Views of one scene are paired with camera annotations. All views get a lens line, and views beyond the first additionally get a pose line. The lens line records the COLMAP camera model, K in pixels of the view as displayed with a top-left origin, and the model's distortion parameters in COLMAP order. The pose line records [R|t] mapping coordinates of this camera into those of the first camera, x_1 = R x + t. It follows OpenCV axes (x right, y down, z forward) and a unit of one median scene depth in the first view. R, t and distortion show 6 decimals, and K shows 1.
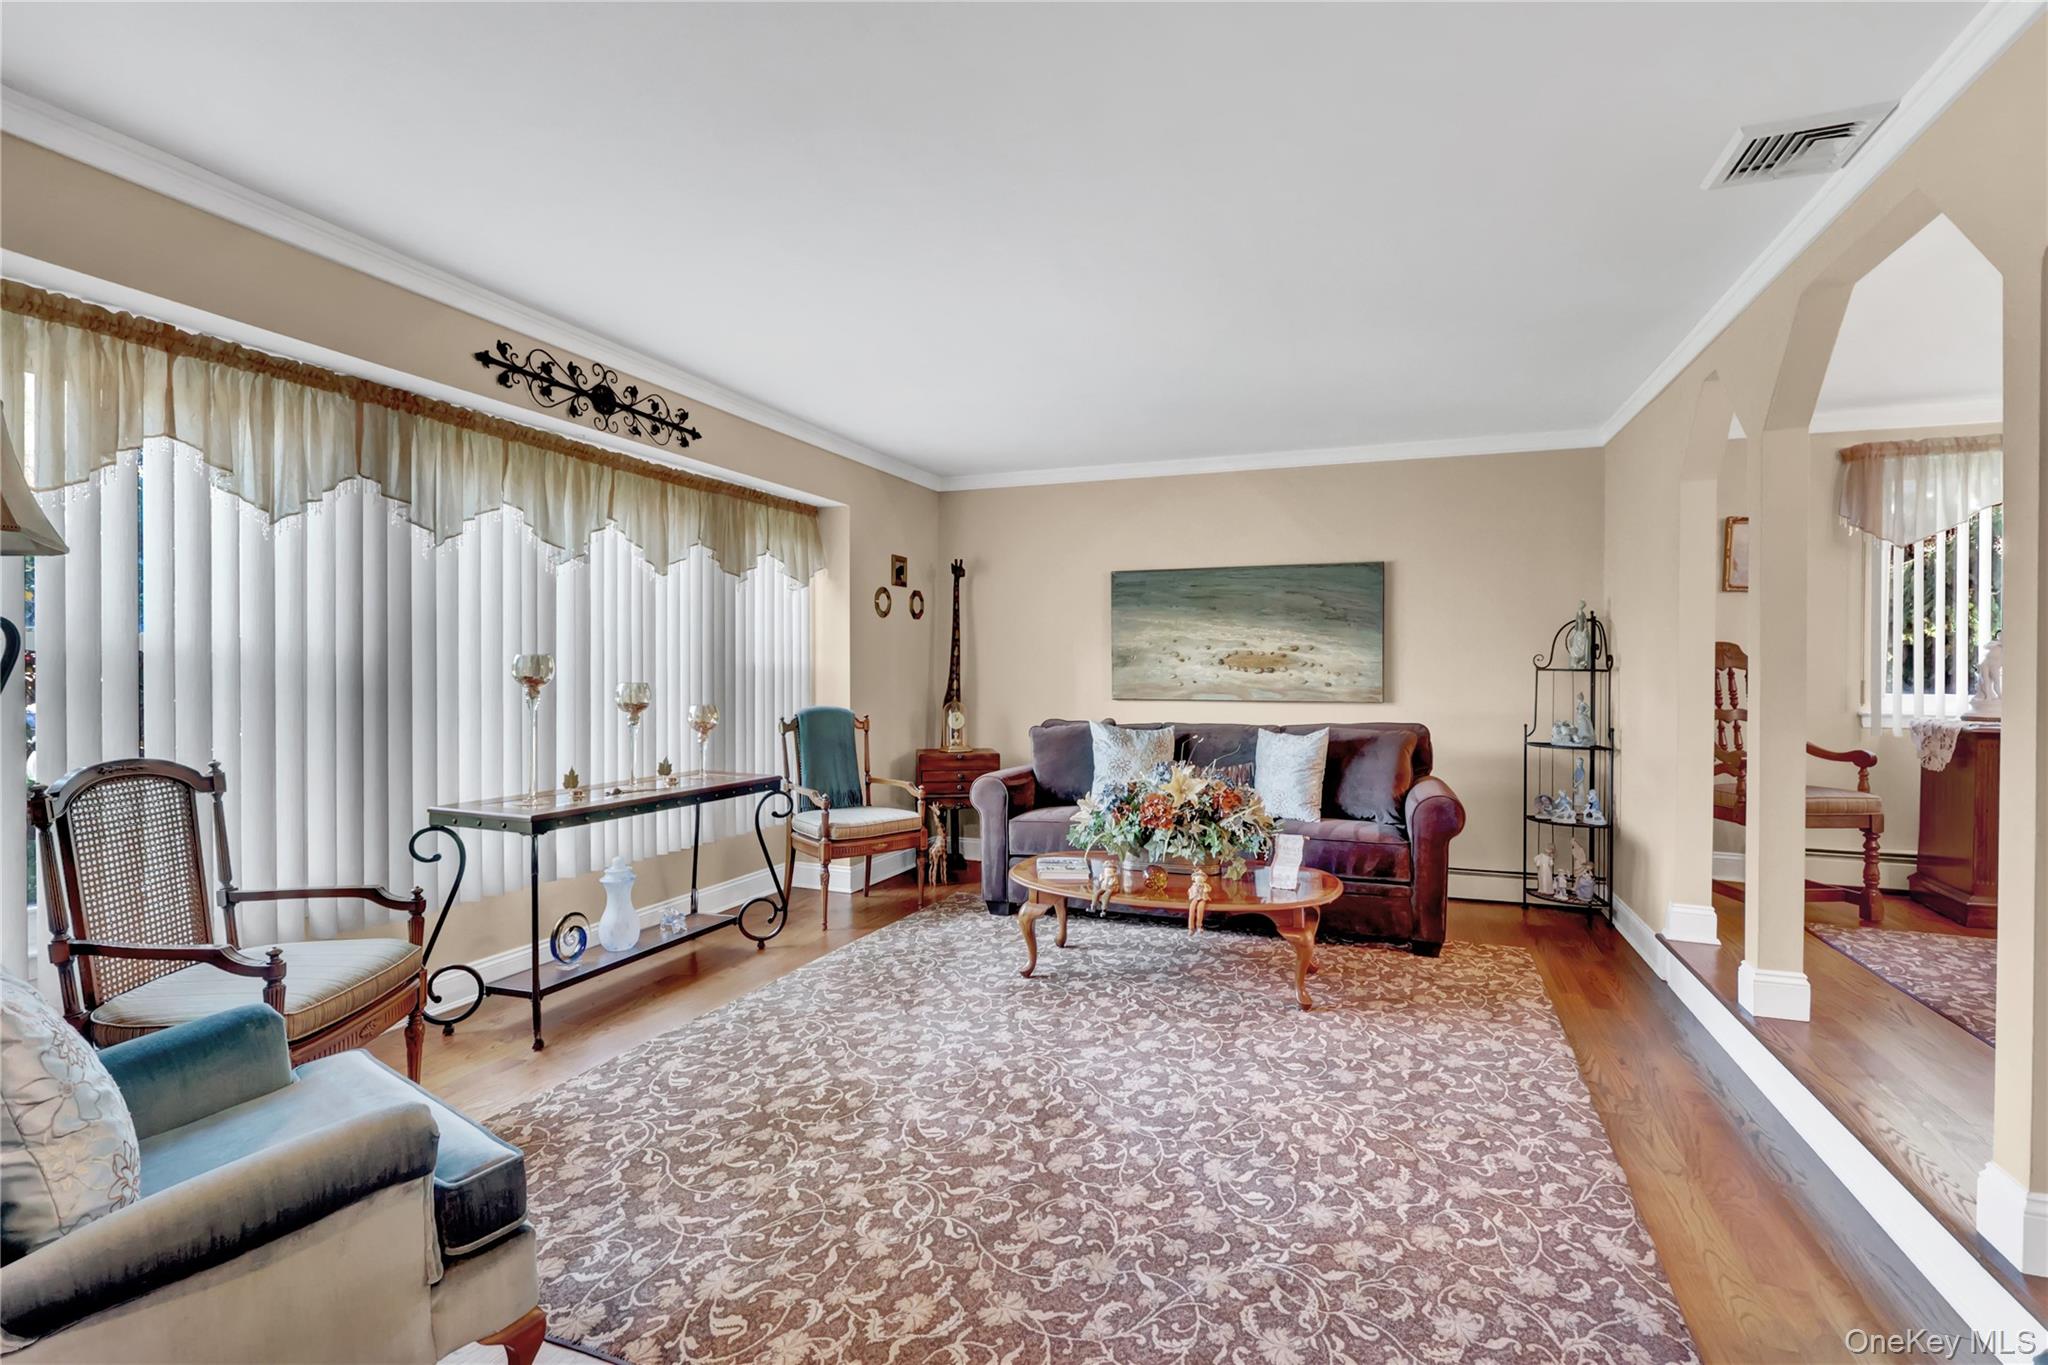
lens RADIAL K [[958.9, 0, 1036.1], [0, 958.9, 678.9], [0, 0, 1]] dist [0.000229, 0.002898]
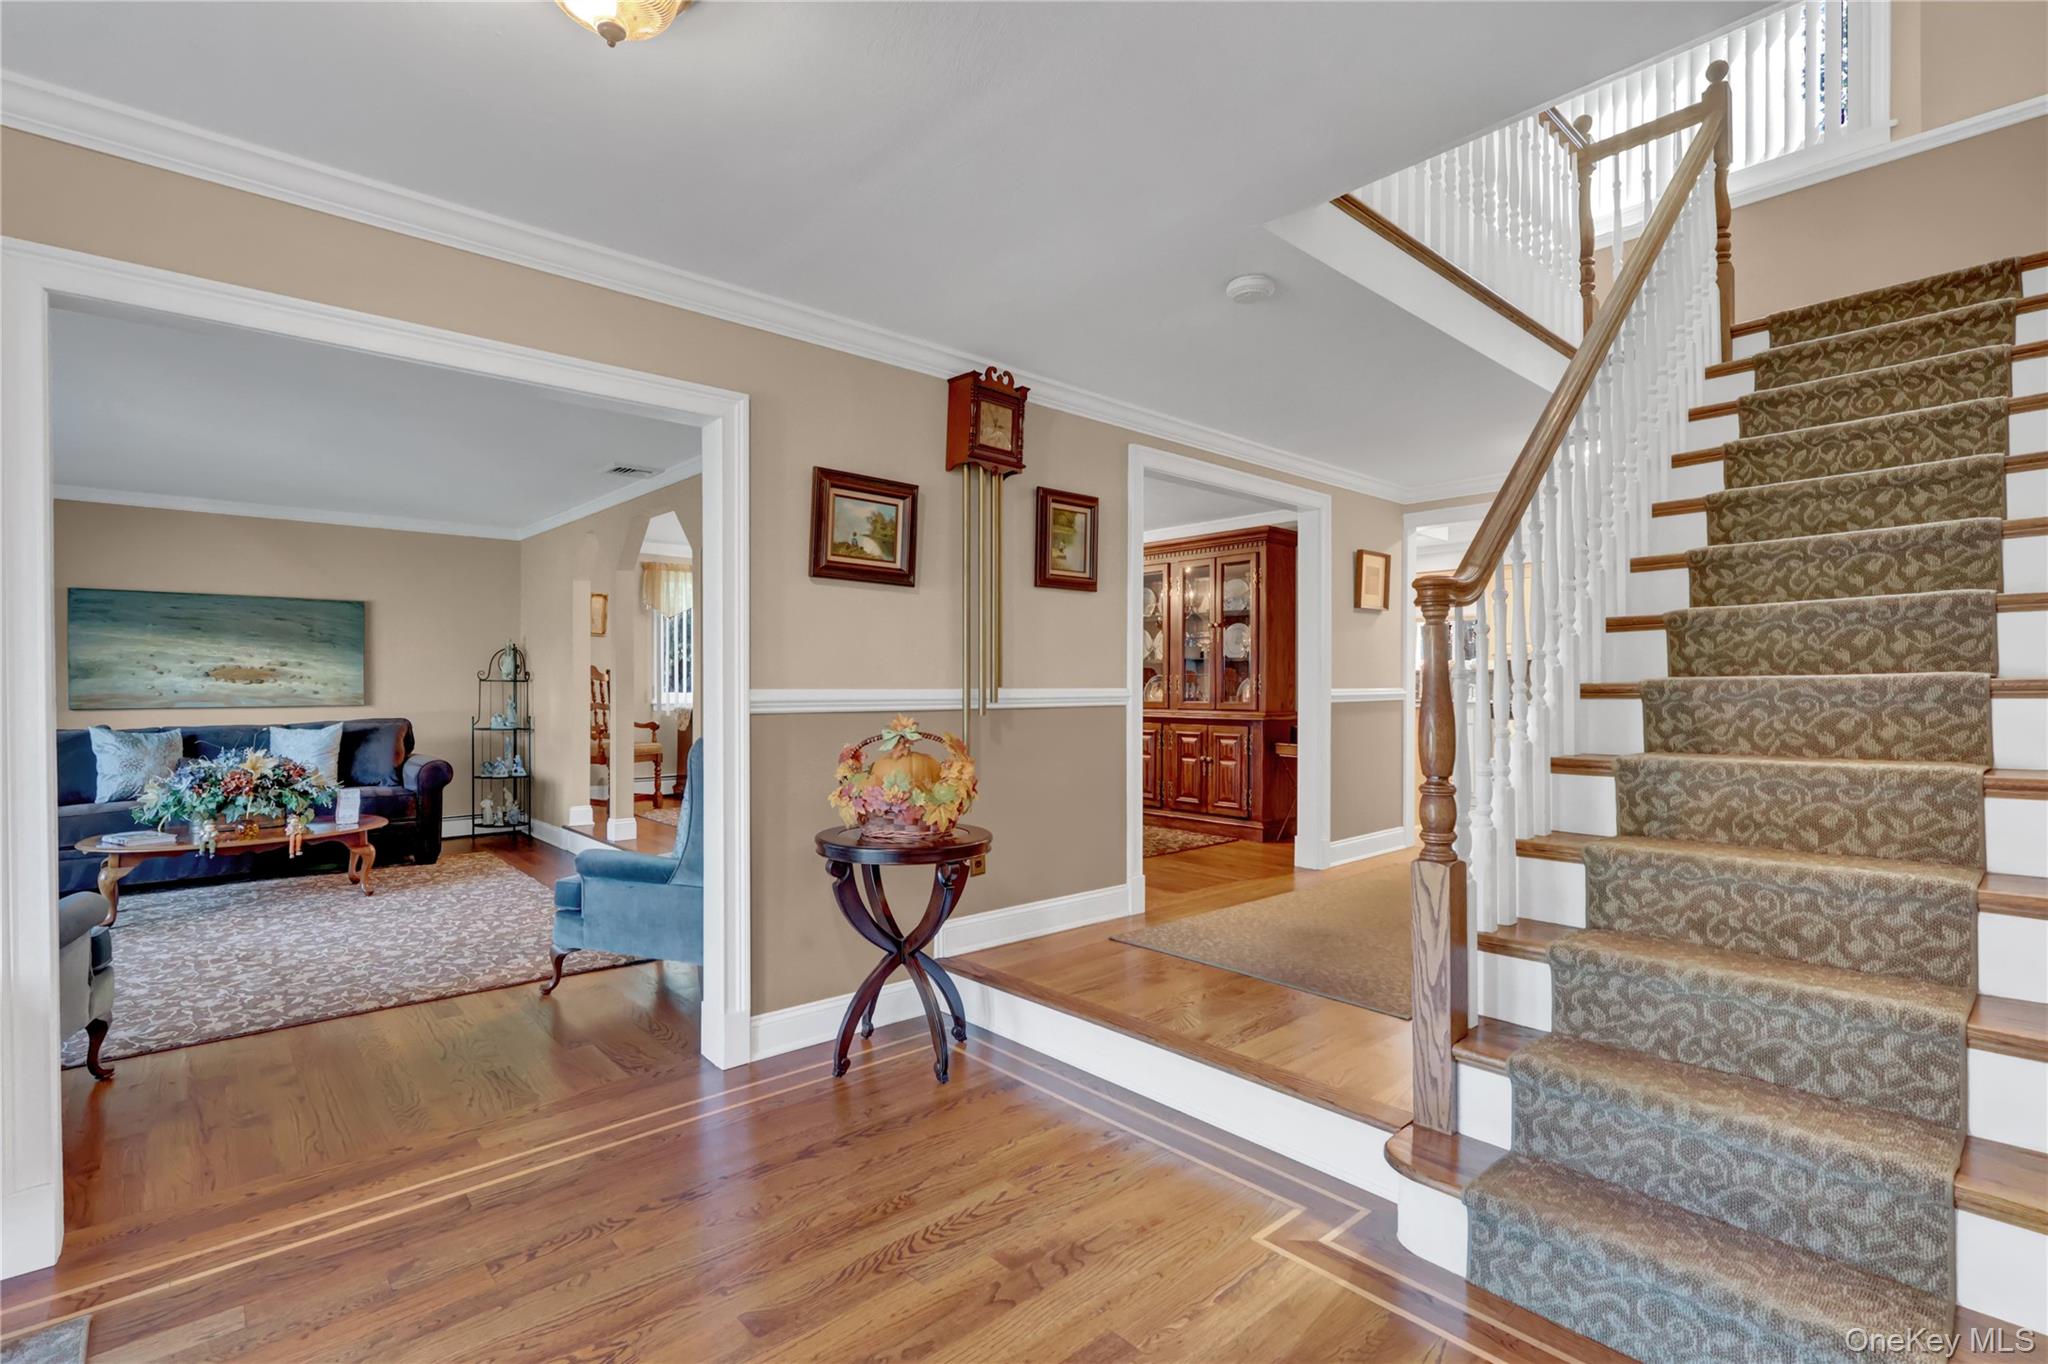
lens RADIAL K [[958.9, 0, 1038.7], [0, 958.9, 681.0], [0, 0, 1]] dist [0.000229, 0.002898]
pose [[0.455324, -0.001406, 0.890325, -0.455646], [0.010986, 0.999931, -0.004039, 0.007120], [-0.890258, 0.011620, 0.455308, -0.513658]]
